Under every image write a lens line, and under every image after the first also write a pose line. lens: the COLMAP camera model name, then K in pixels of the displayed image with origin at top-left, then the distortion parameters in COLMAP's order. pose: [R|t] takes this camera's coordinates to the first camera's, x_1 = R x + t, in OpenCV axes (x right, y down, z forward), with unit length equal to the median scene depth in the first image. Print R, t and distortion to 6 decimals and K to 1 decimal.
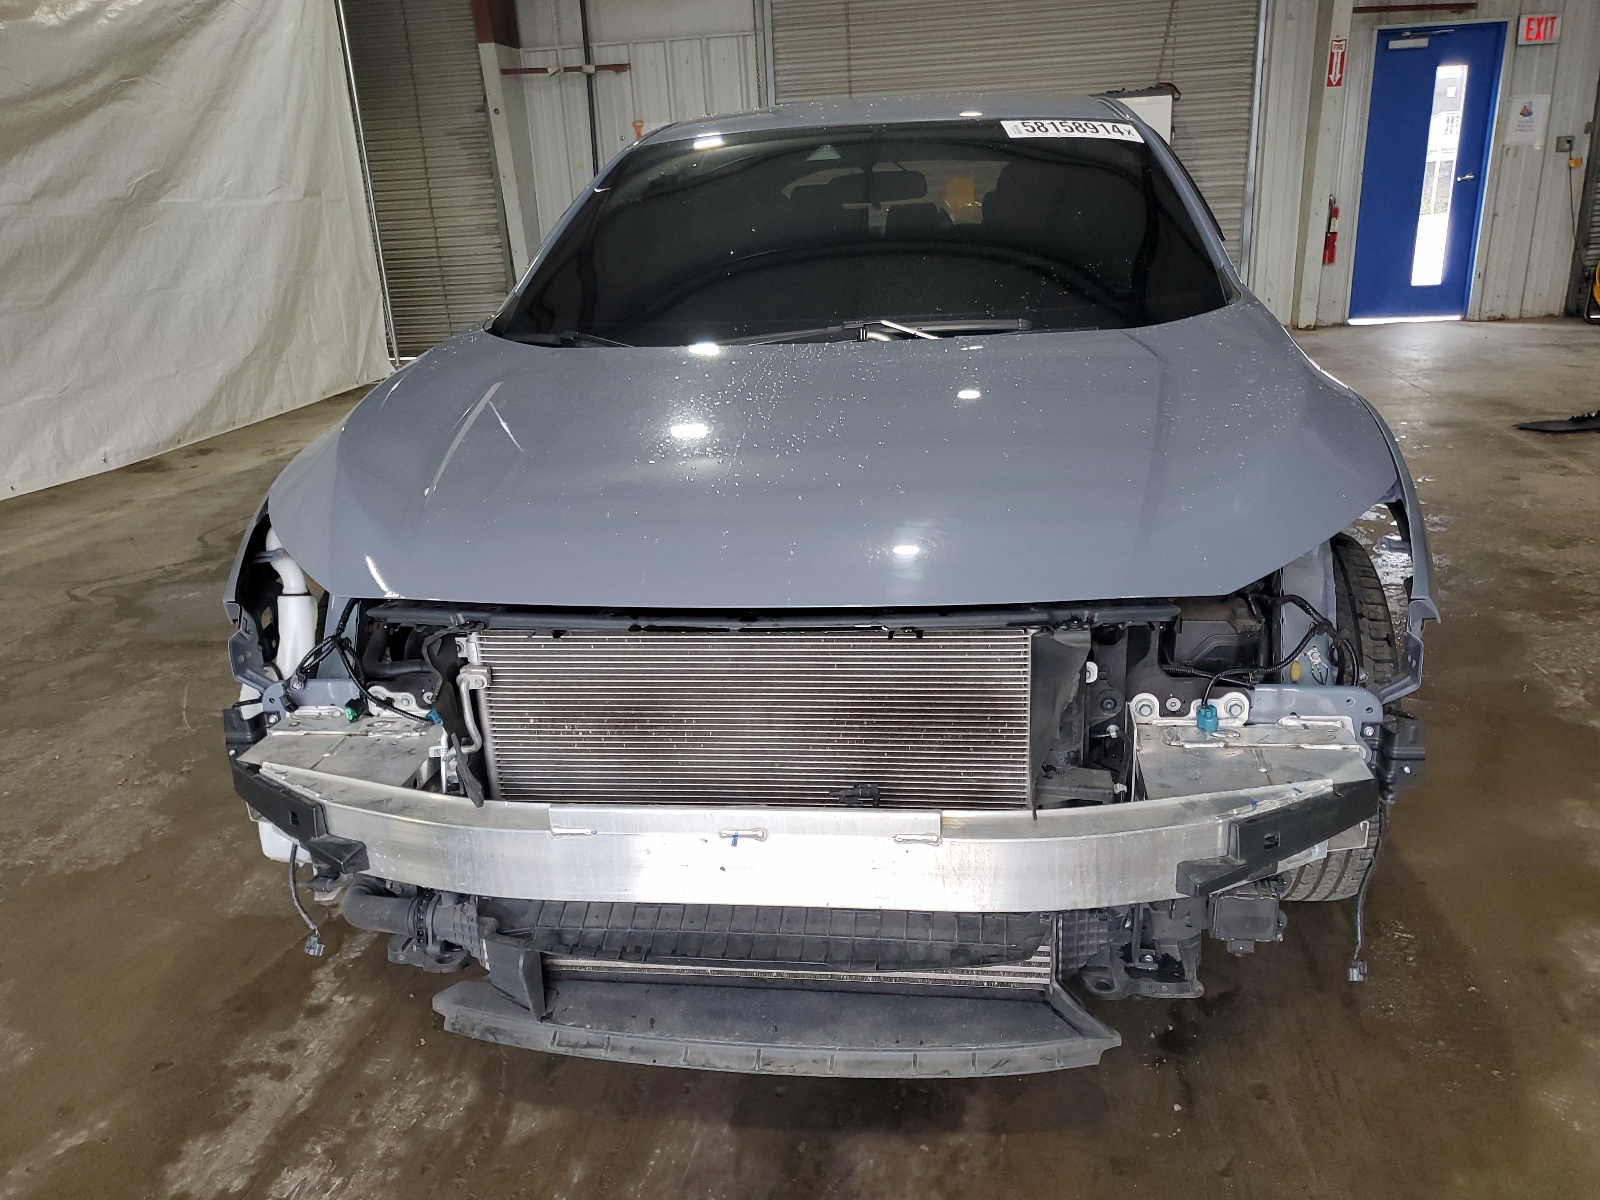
lens RADIAL K [[1211.1, 0, 800.0], [0, 1211.1, 600.0], [0, 0, 1]] dist [0.021496, -0.009235]
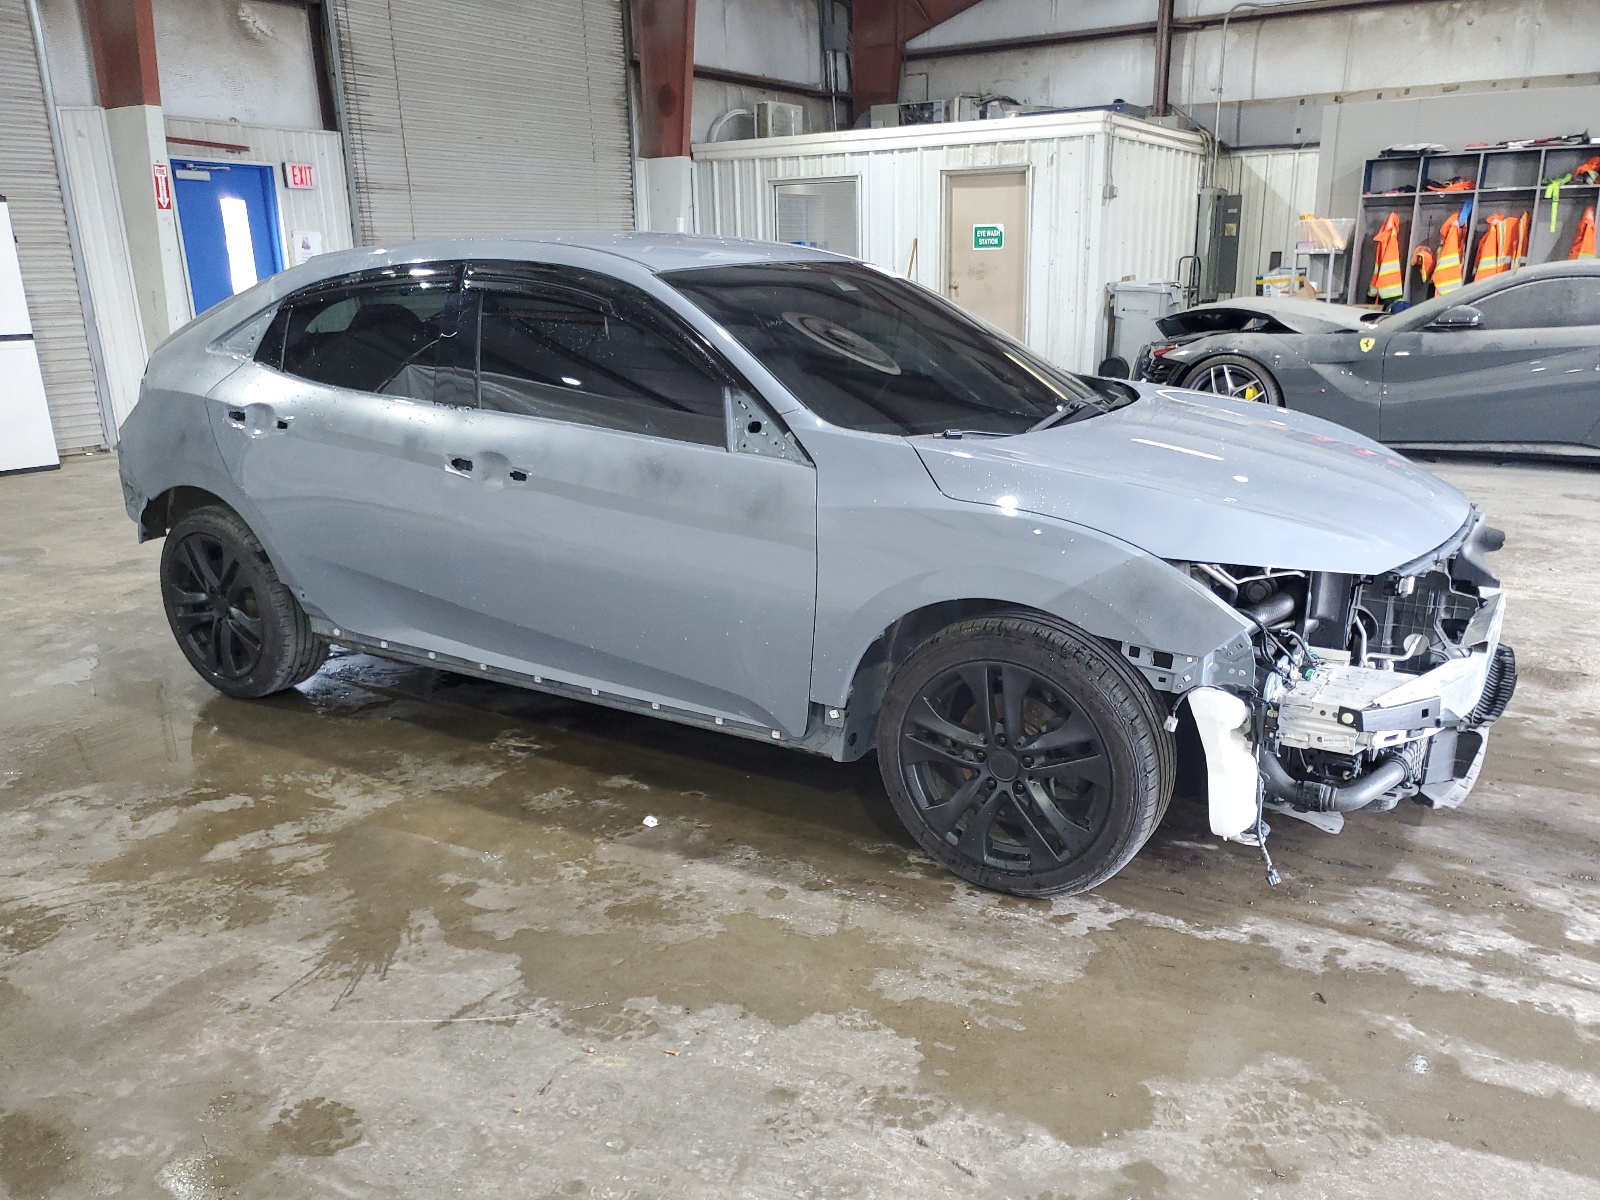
lens RADIAL K [[1211.1, 0, 800.0], [0, 1211.1, 600.0], [0, 0, 1]] dist [0.021496, -0.009235]
pose [[0.431457, -0.200889, 0.879482, -0.297153], [0.278791, 0.956862, 0.081795, -0.043045], [-0.857975, 0.209901, 0.468851, 0.132917]]
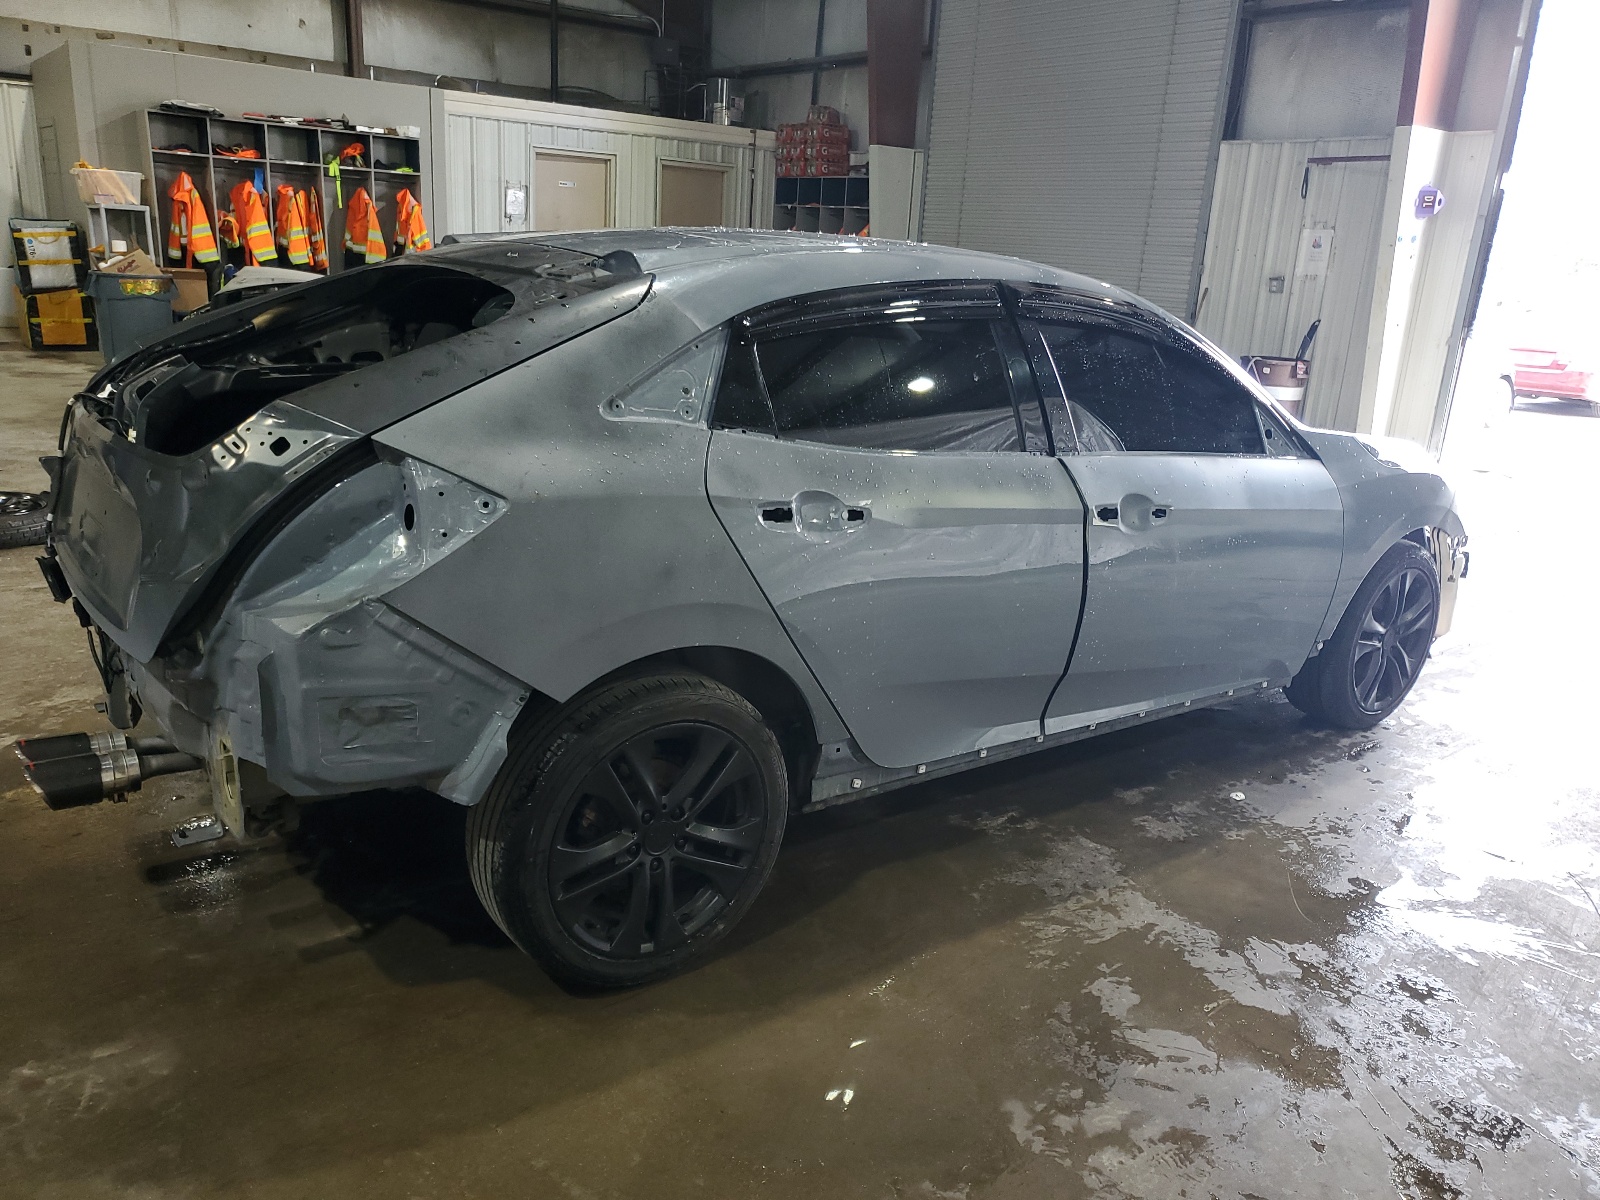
lens RADIAL K [[1215.3, 0, 800.0], [0, 1215.3, 600.0], [0, 0, 1]] dist [0.032804, -0.002774]
pose [[-0.666053, -0.197597, 0.719256, -0.220783], [0.212836, 0.873839, 0.437157, -0.184221], [-0.714895, 0.444253, -0.539967, 0.523665]]
